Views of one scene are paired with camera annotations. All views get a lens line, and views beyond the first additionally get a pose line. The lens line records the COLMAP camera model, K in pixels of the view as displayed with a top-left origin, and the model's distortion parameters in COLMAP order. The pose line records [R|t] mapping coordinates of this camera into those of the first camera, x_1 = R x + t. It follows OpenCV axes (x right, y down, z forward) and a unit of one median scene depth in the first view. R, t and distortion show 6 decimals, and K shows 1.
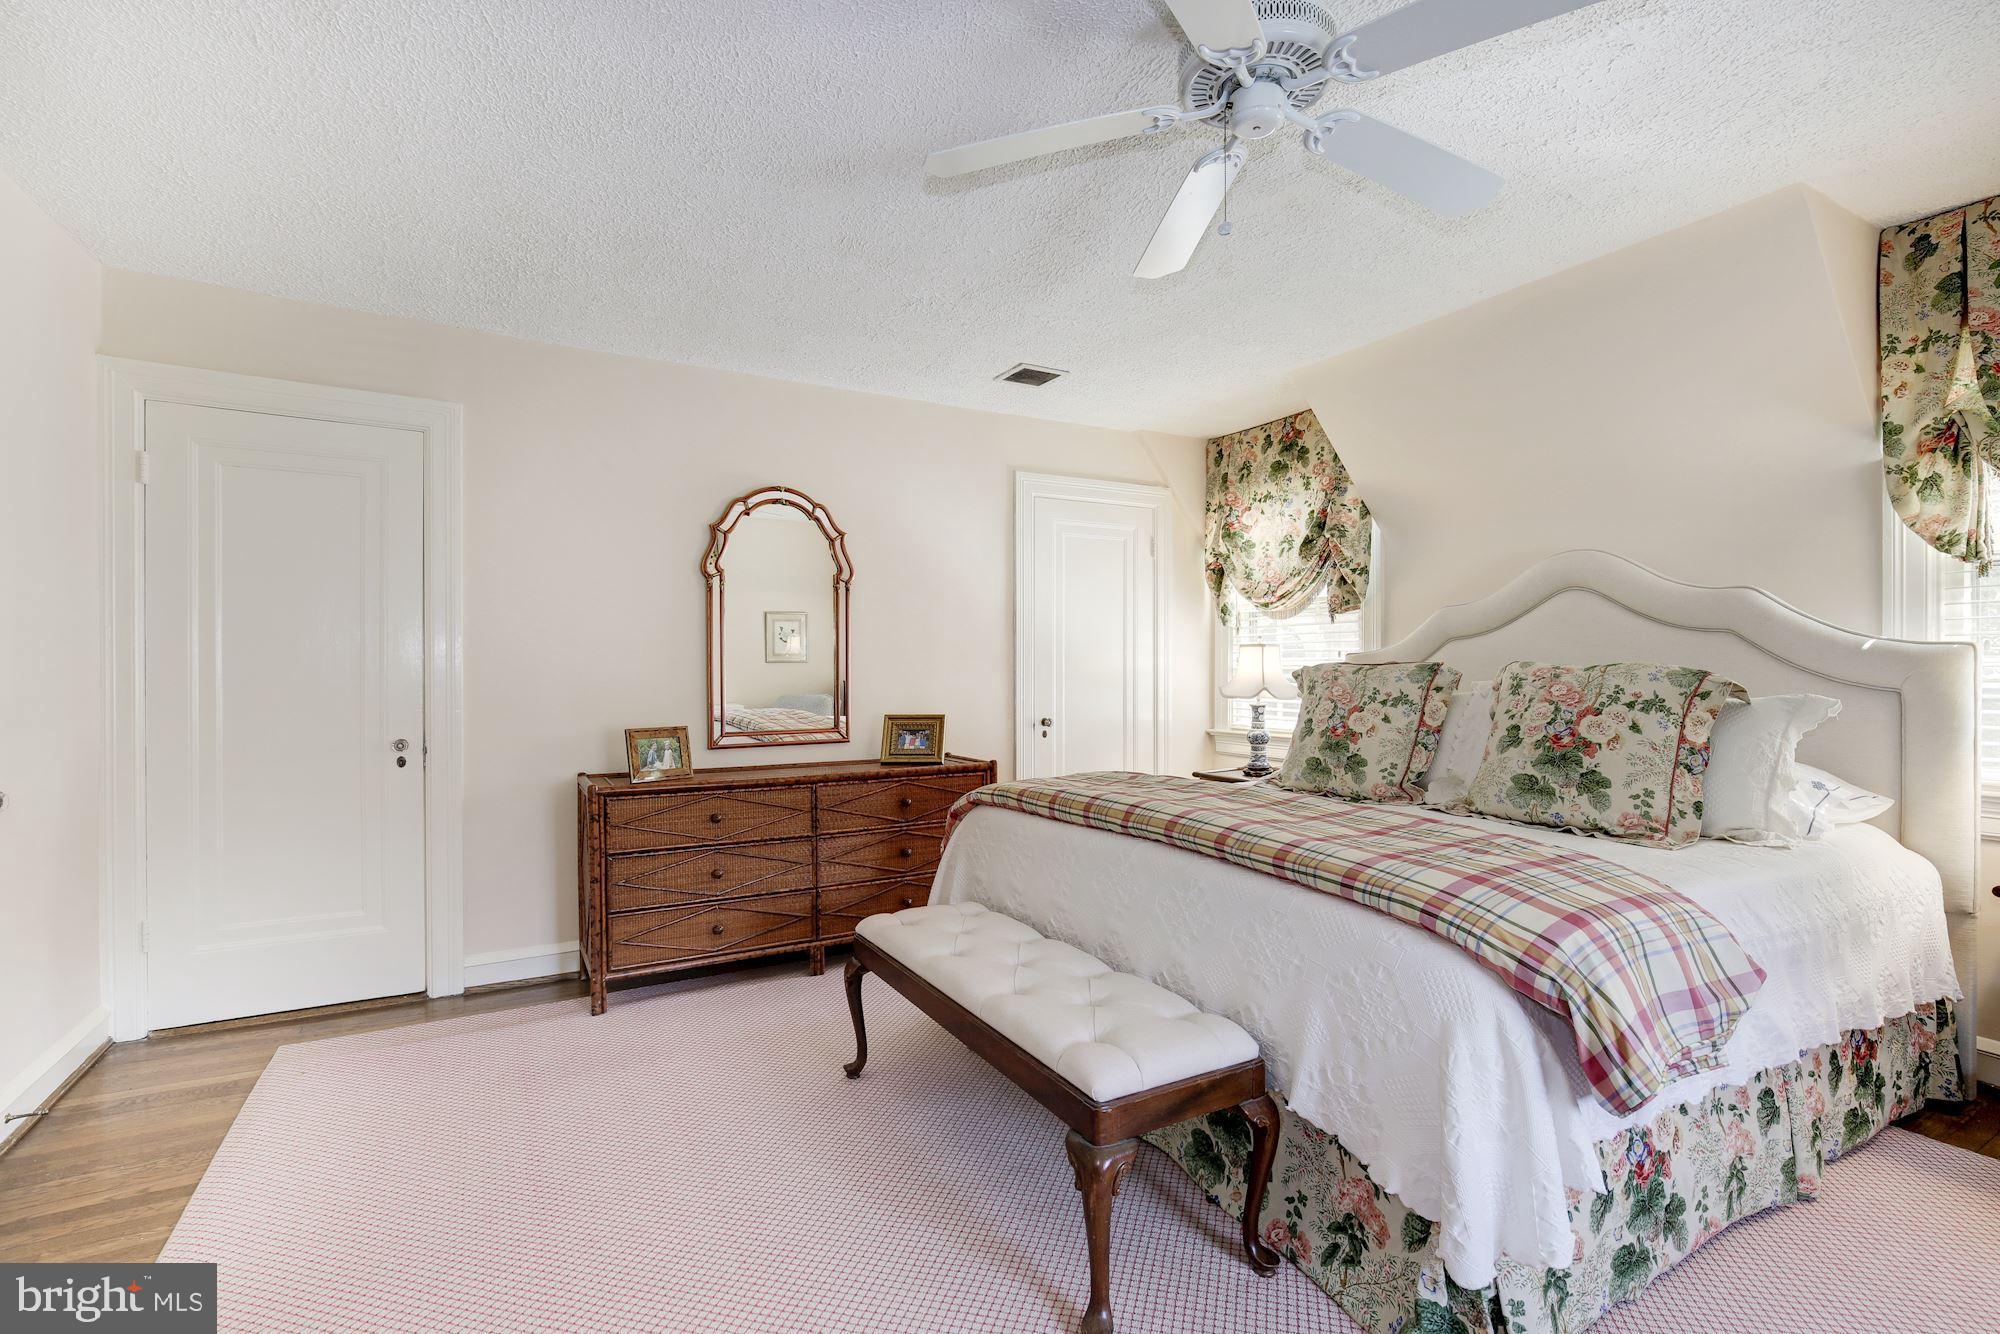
lens RADIAL K [[918.9, 0, 1008.7], [0, 918.9, 673.3], [0, 0, 1]] dist [-0.019221, 0.007352]
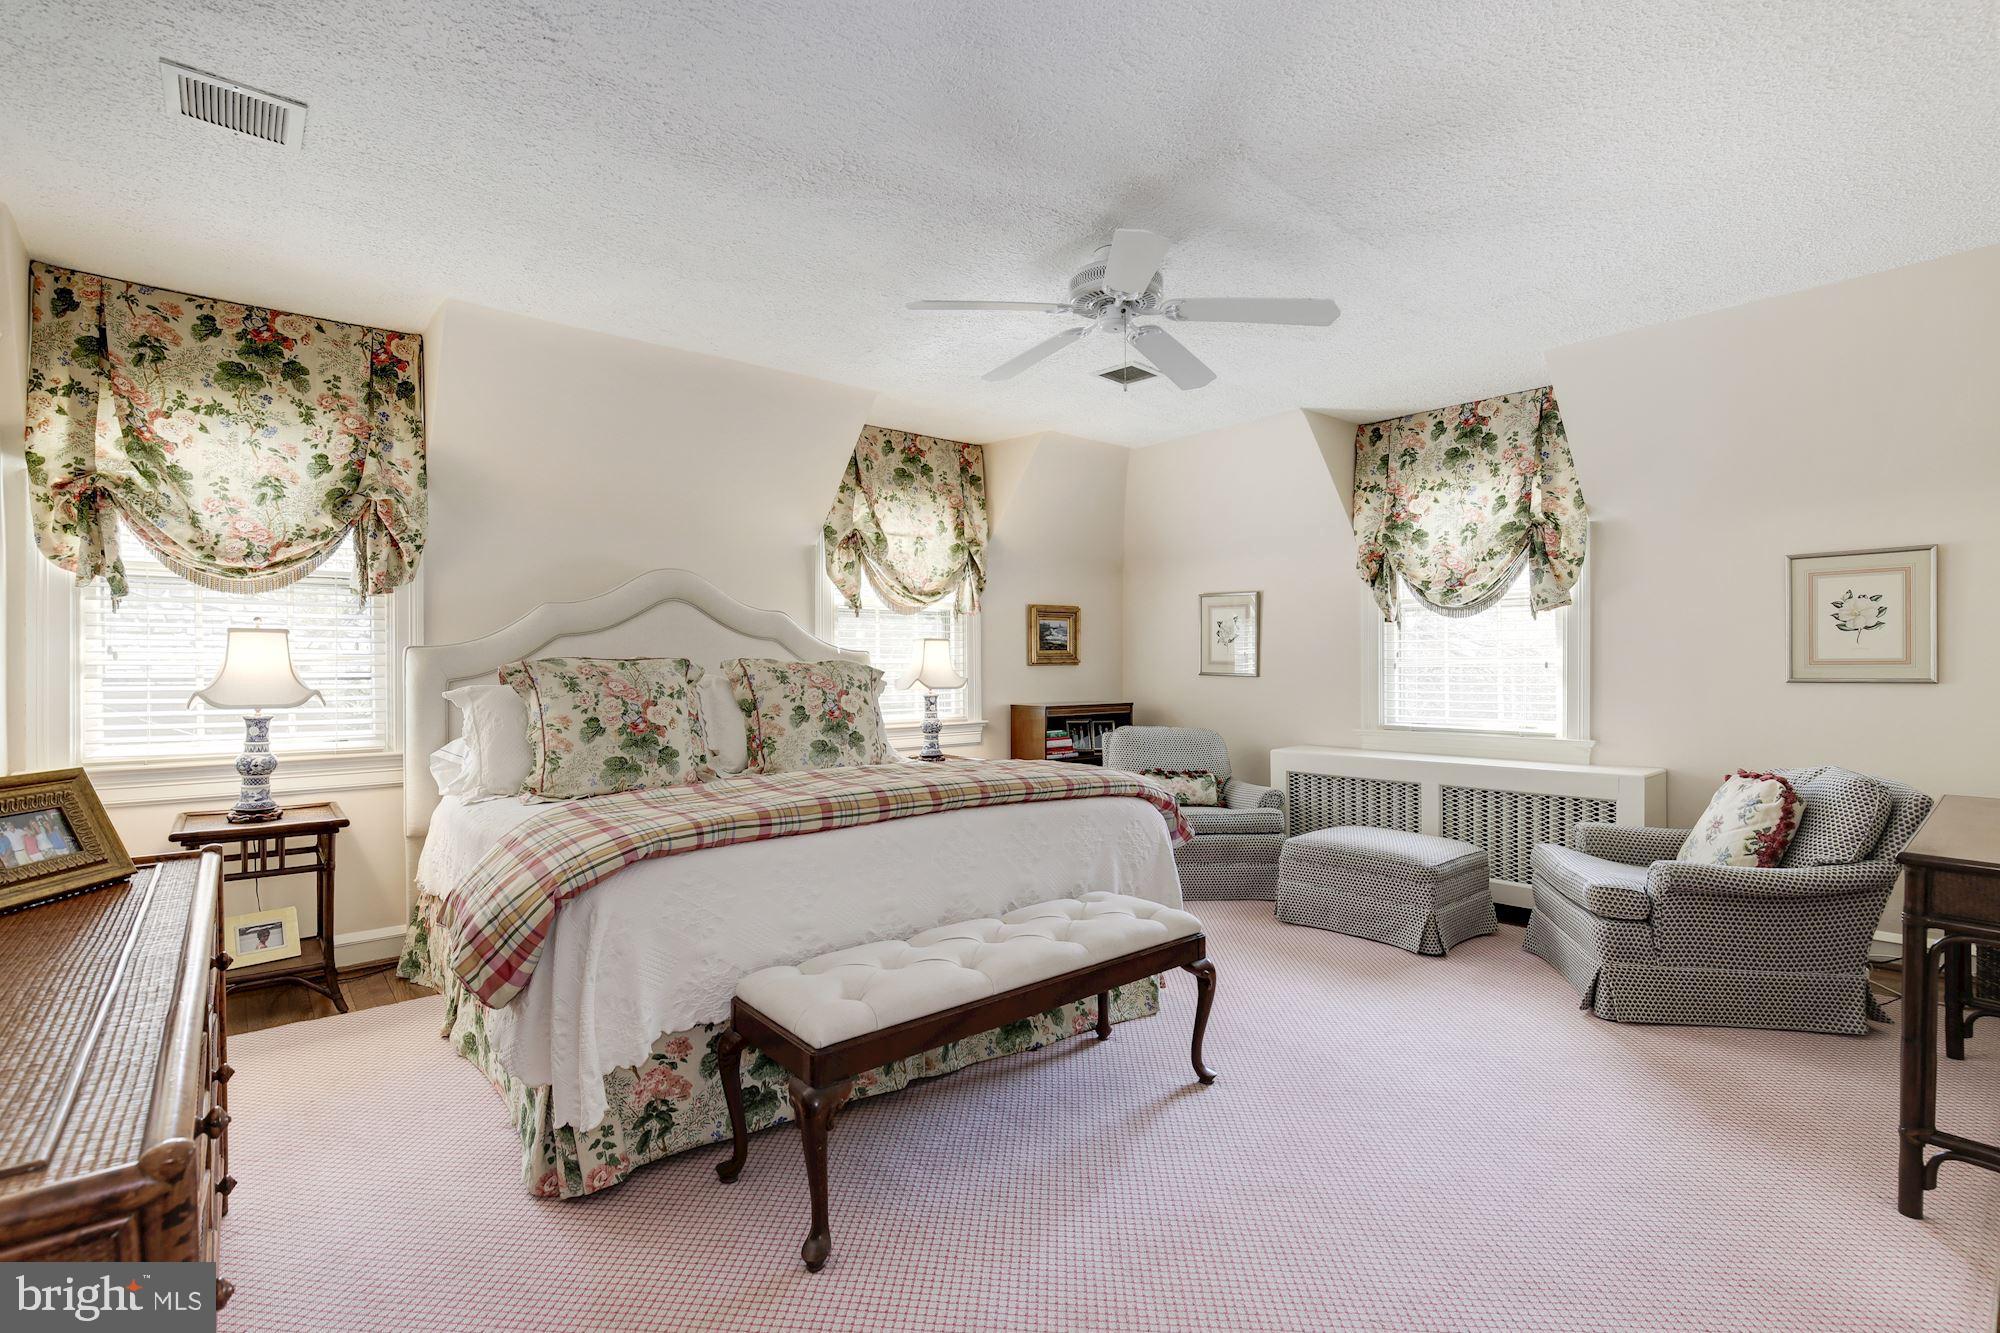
lens RADIAL K [[918.9, 0, 1008.7], [0, 918.9, 672.8], [0, 0, 1]] dist [-0.019221, 0.007352]
pose [[-0.186975, -0.004119, 0.982356, -0.716125], [0.008626, 0.999946, 0.005834, 0.002704], [-0.982327, 0.009564, -0.186930, 0.825702]]
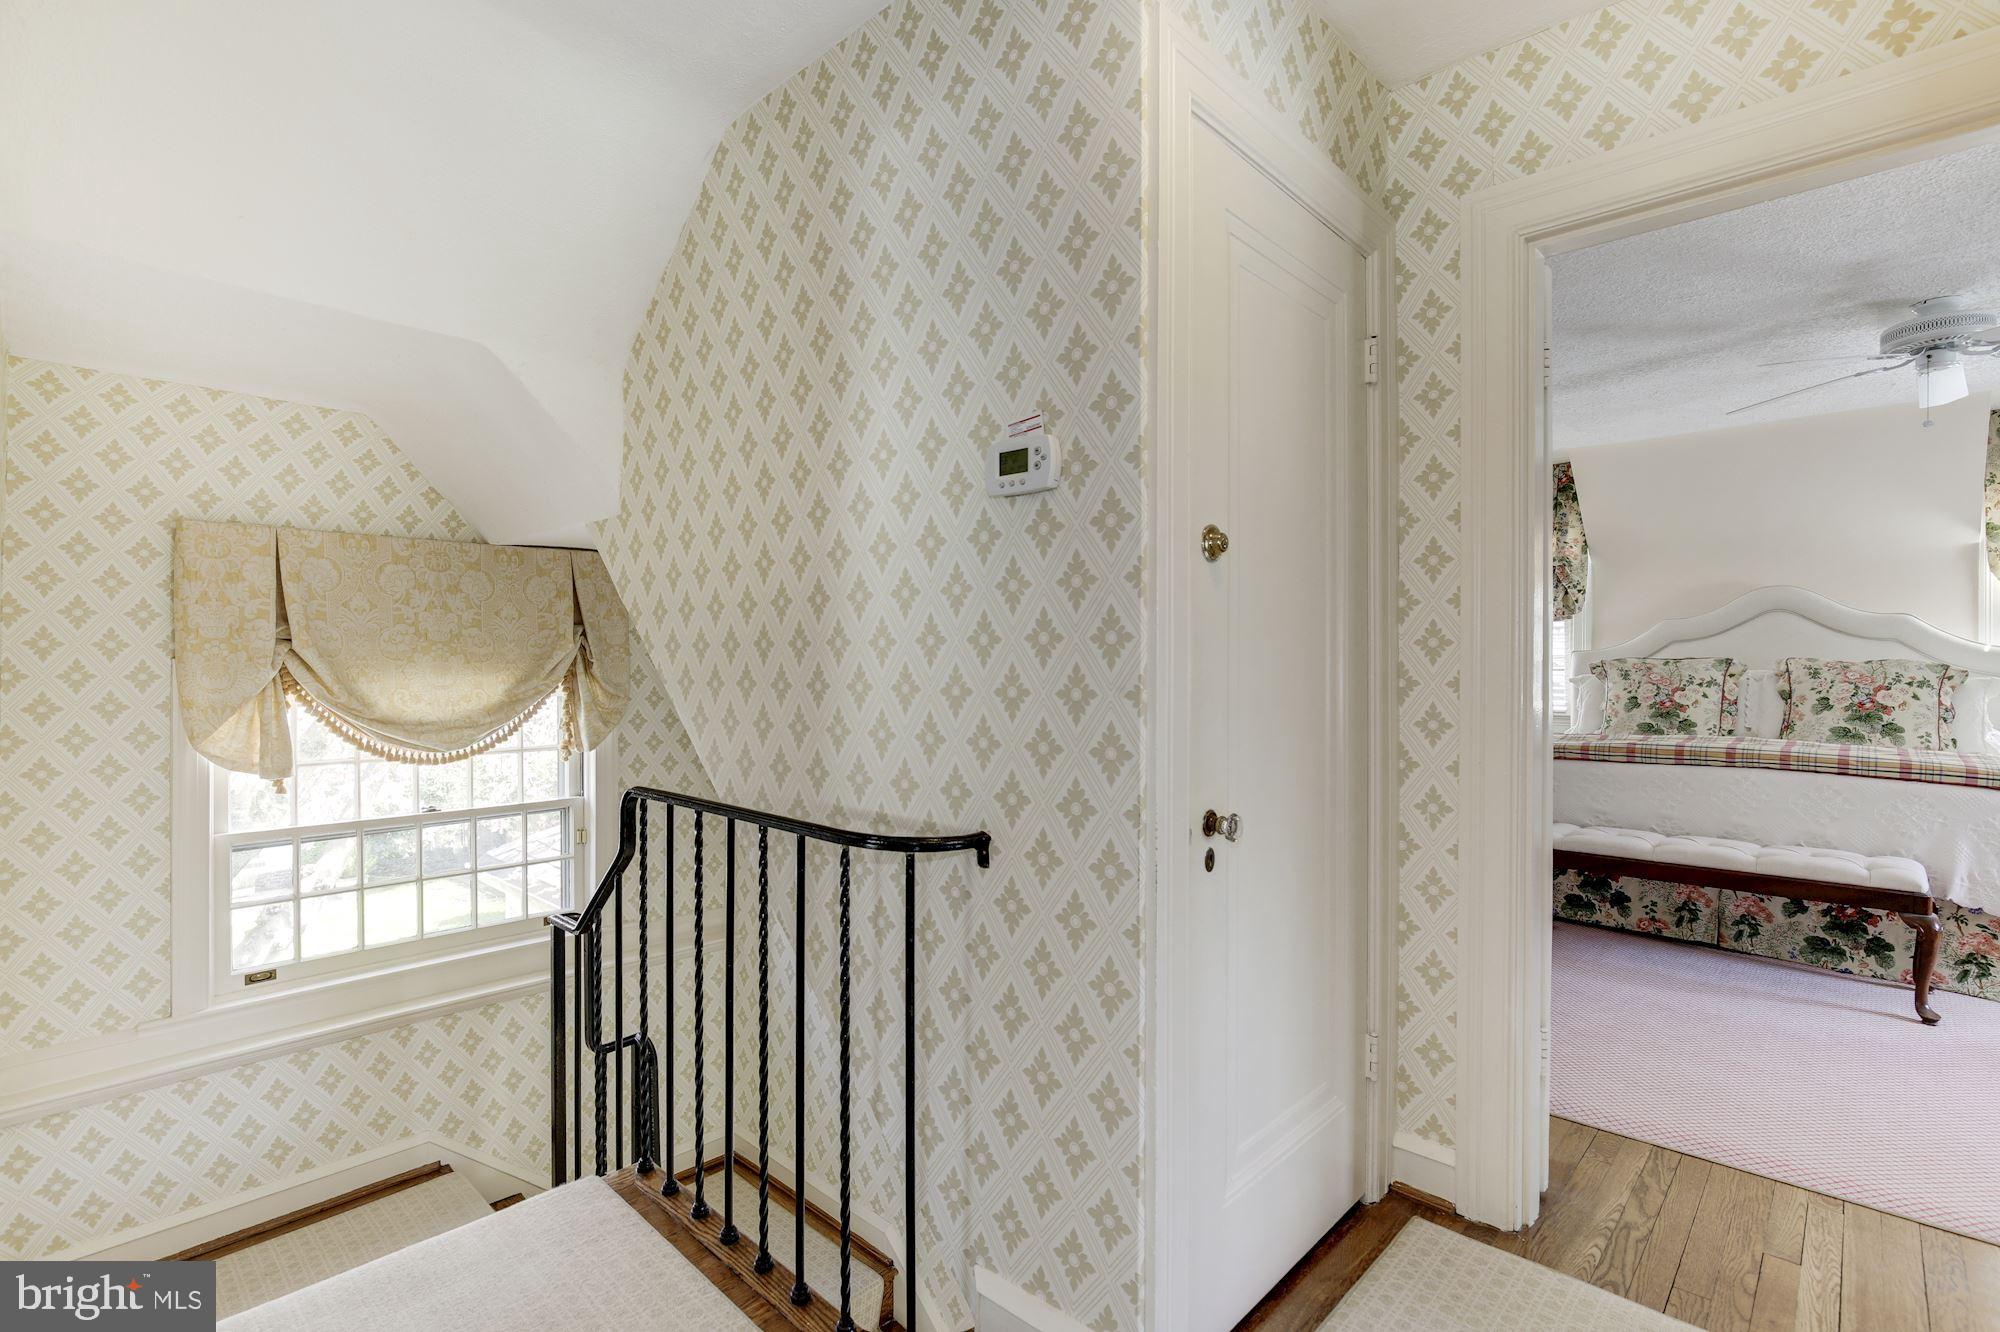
lens RADIAL K [[943.8, 0, 1000.0], [0, 943.8, 666.0], [0, 0, 1]] dist [-0.017560, 0.008502]
pose [[0.957598, -0.001513, 0.288104, -1.155549], [0.000937, 0.999997, 0.002134, -0.003042], [-0.288106, -0.001774, 0.957597, -0.149521]]
